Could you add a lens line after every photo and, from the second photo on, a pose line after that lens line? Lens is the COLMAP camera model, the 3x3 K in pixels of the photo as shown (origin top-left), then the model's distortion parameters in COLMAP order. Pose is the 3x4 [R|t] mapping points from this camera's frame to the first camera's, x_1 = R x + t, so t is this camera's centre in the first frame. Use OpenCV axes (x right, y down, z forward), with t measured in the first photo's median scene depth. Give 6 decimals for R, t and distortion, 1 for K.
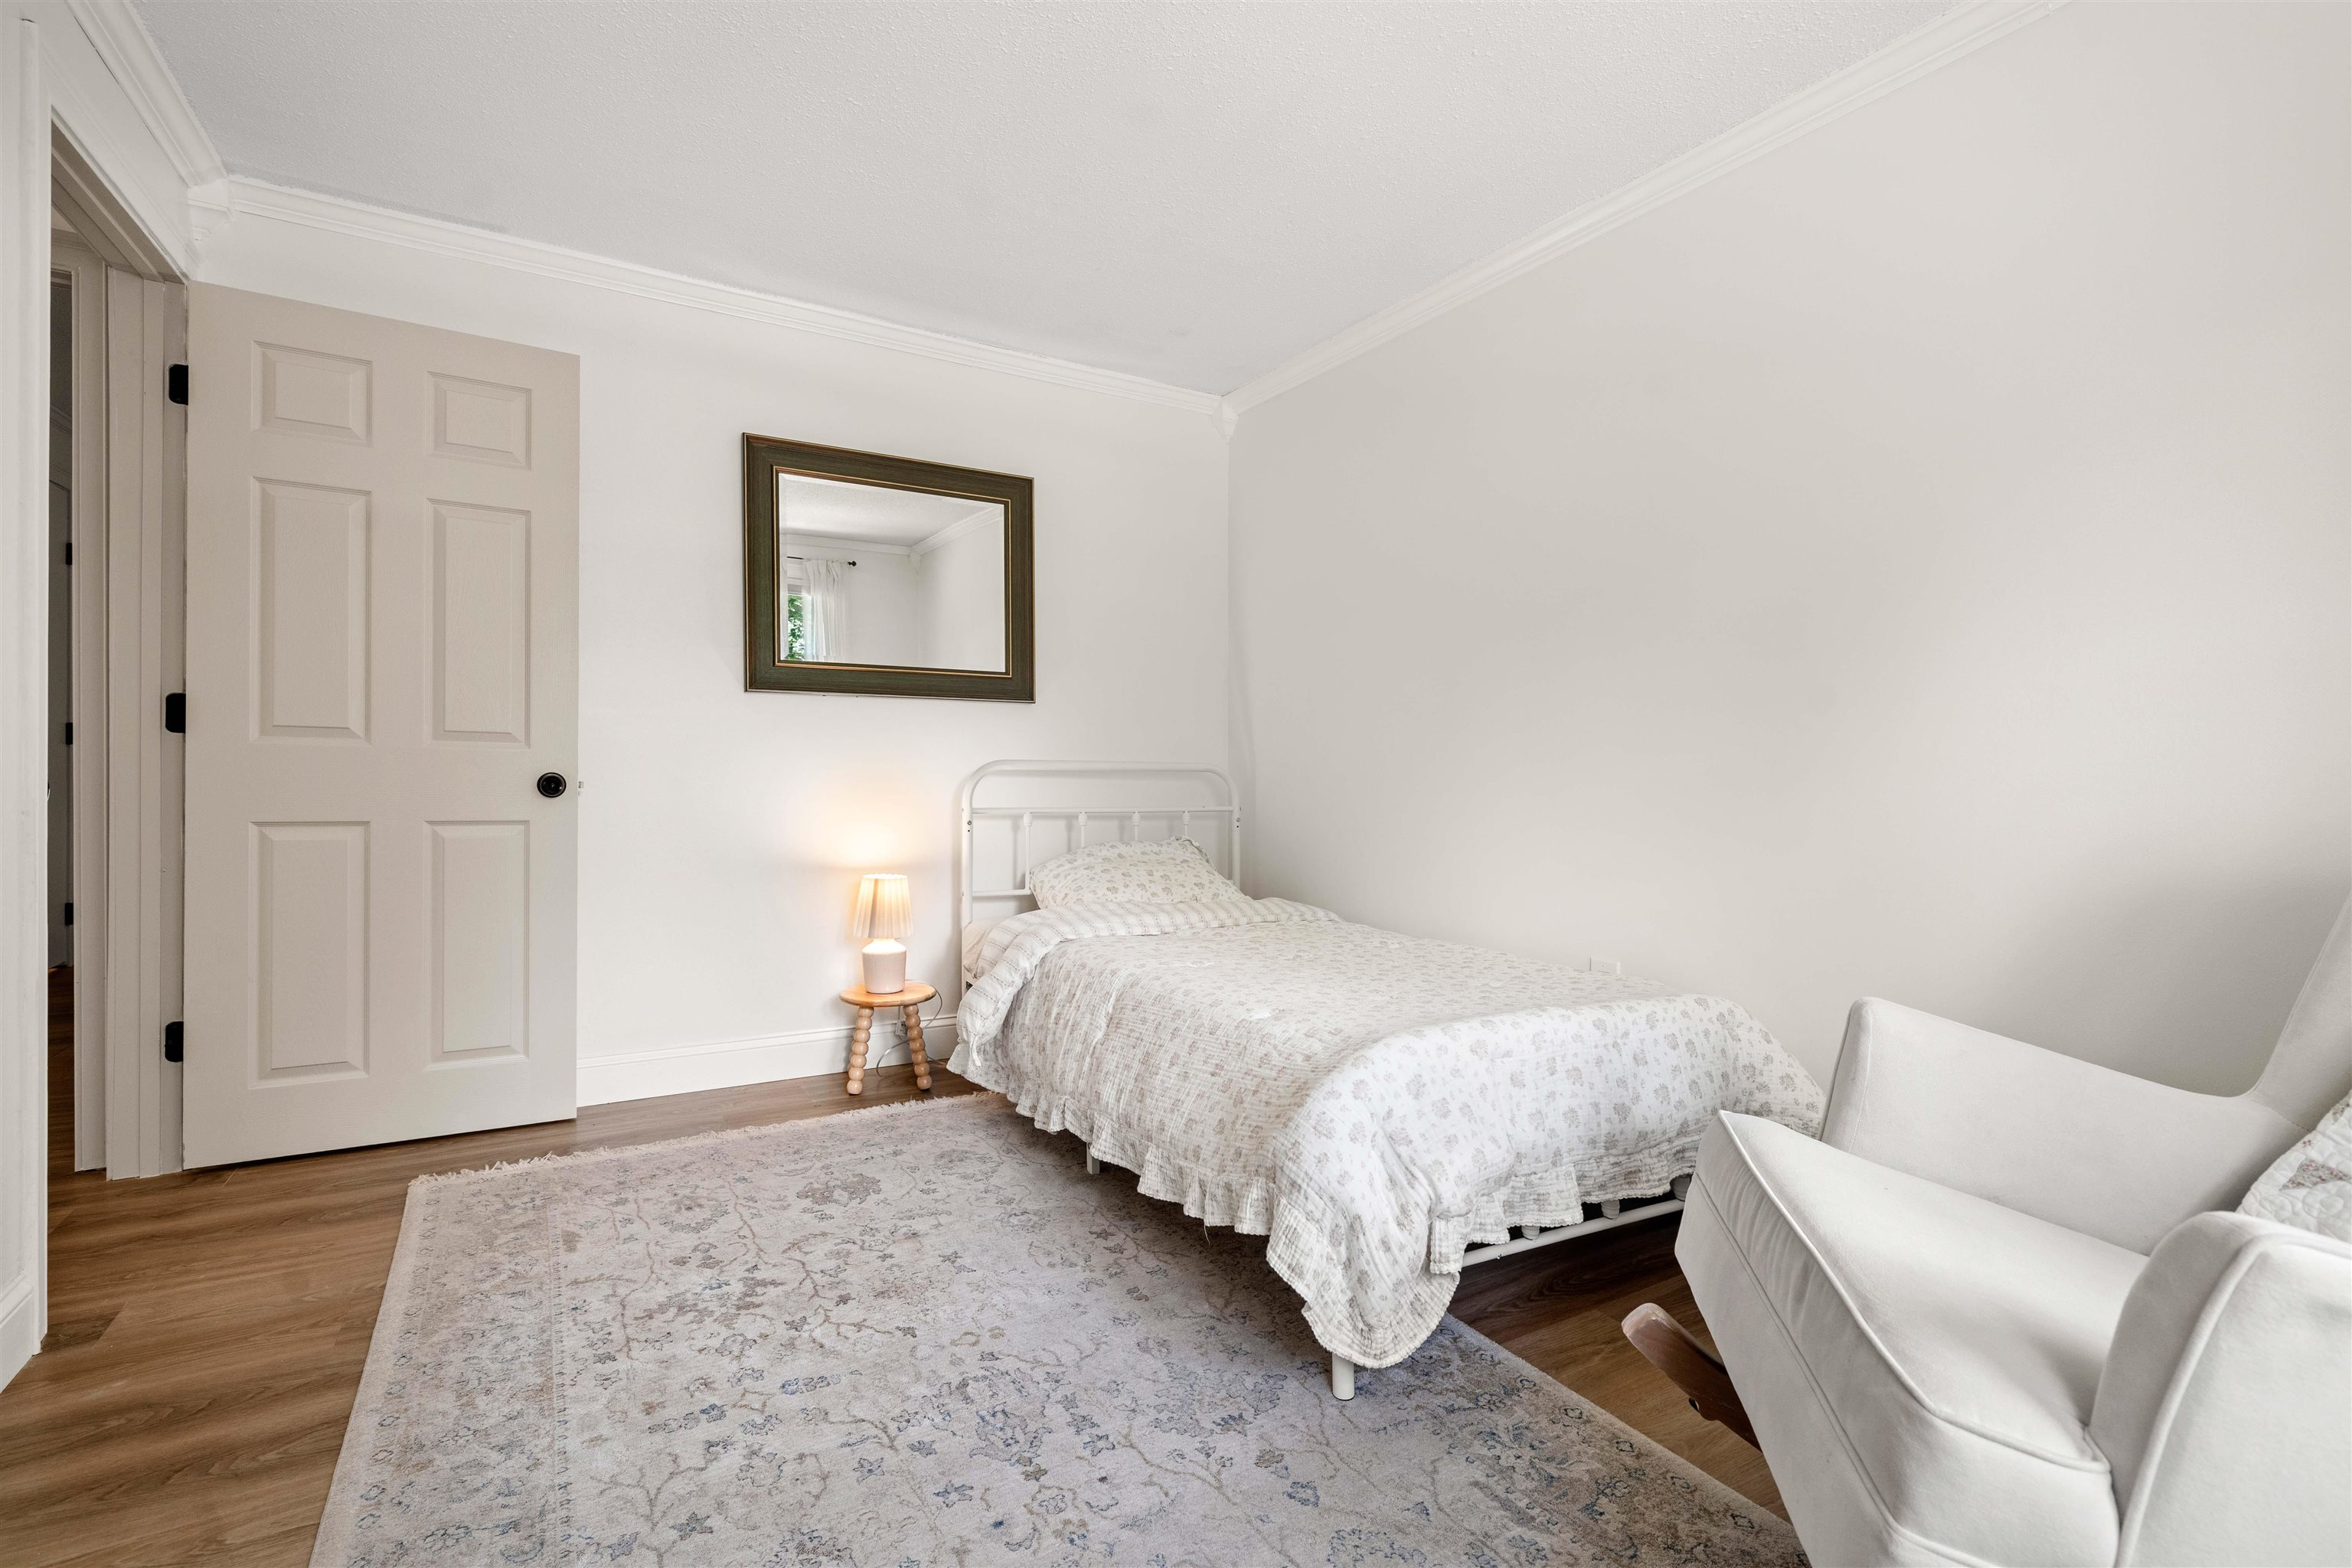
lens RADIAL K [[1048.2, 0, 1173.4], [0, 1048.2, 771.7], [0, 0, 1]] dist [0.000126, -0.000952]
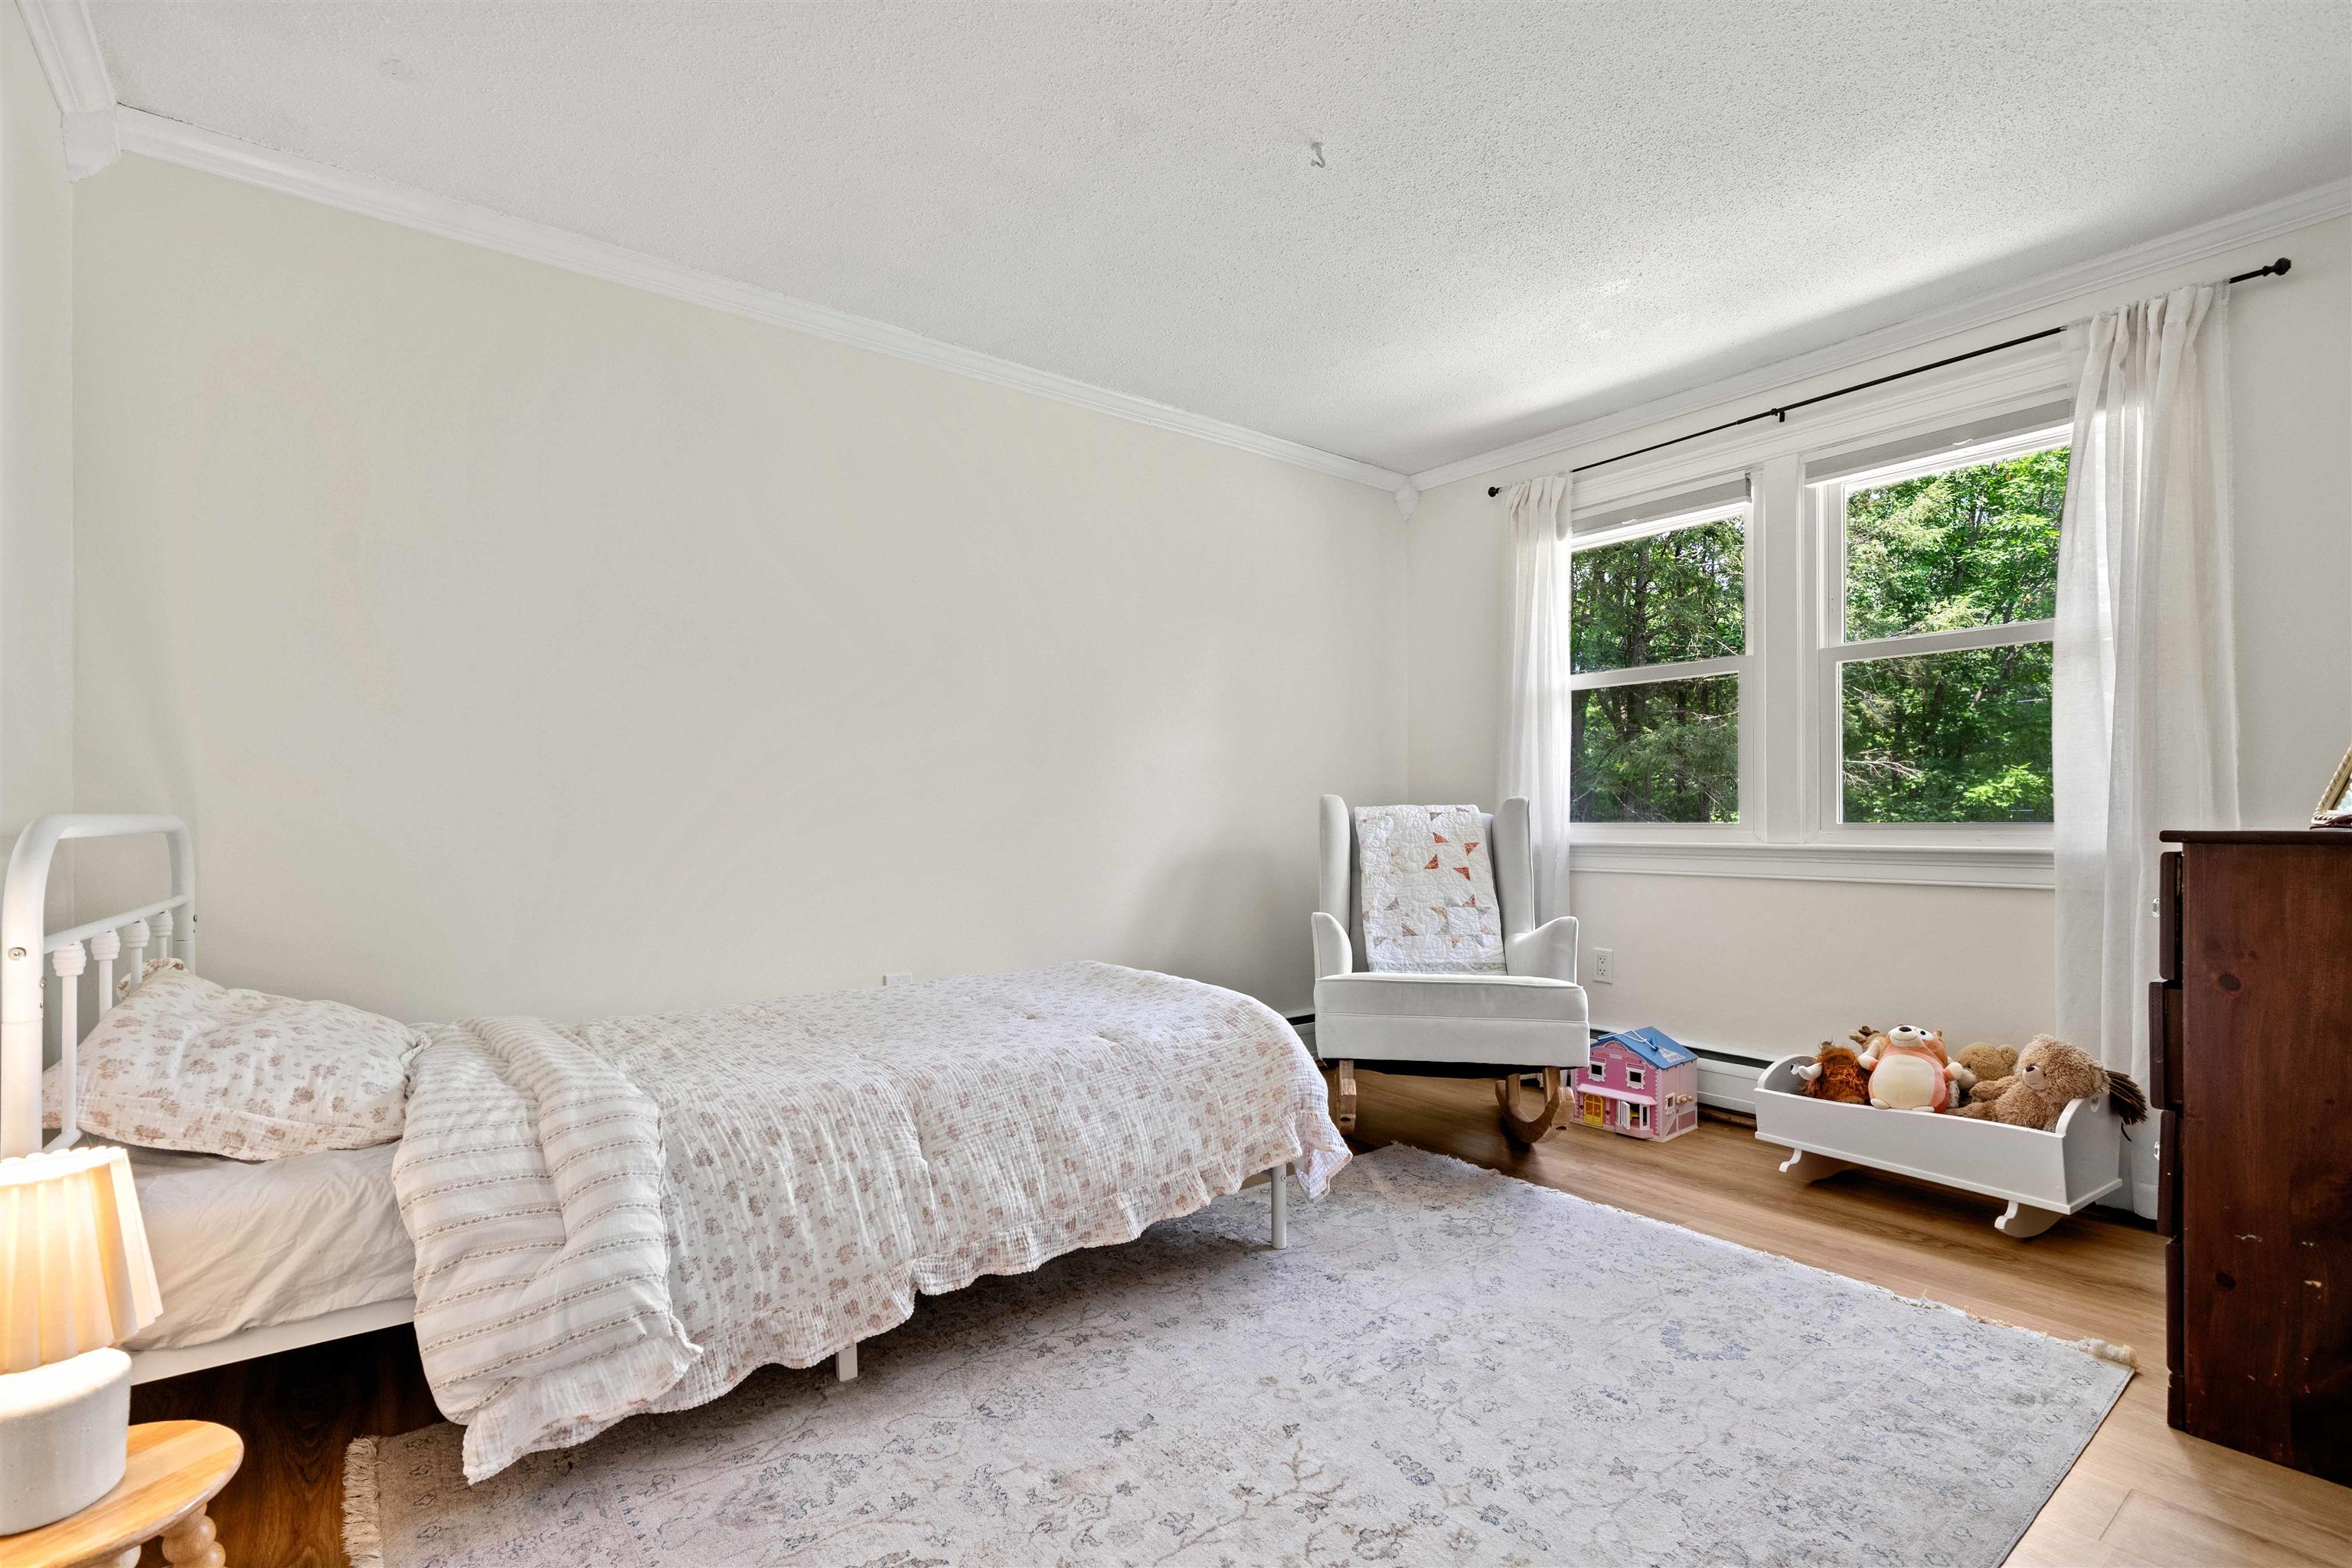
lens RADIAL K [[1048.2, 0, 1172.6], [0, 1048.2, 796.0], [0, 0, 1]] dist [0.000126, -0.000952]
pose [[-0.110457, 0.001479, 0.993880, -1.116693], [0.012459, 0.999922, -0.000104, -0.024774], [-0.993803, 0.012371, -0.110466, 1.154014]]
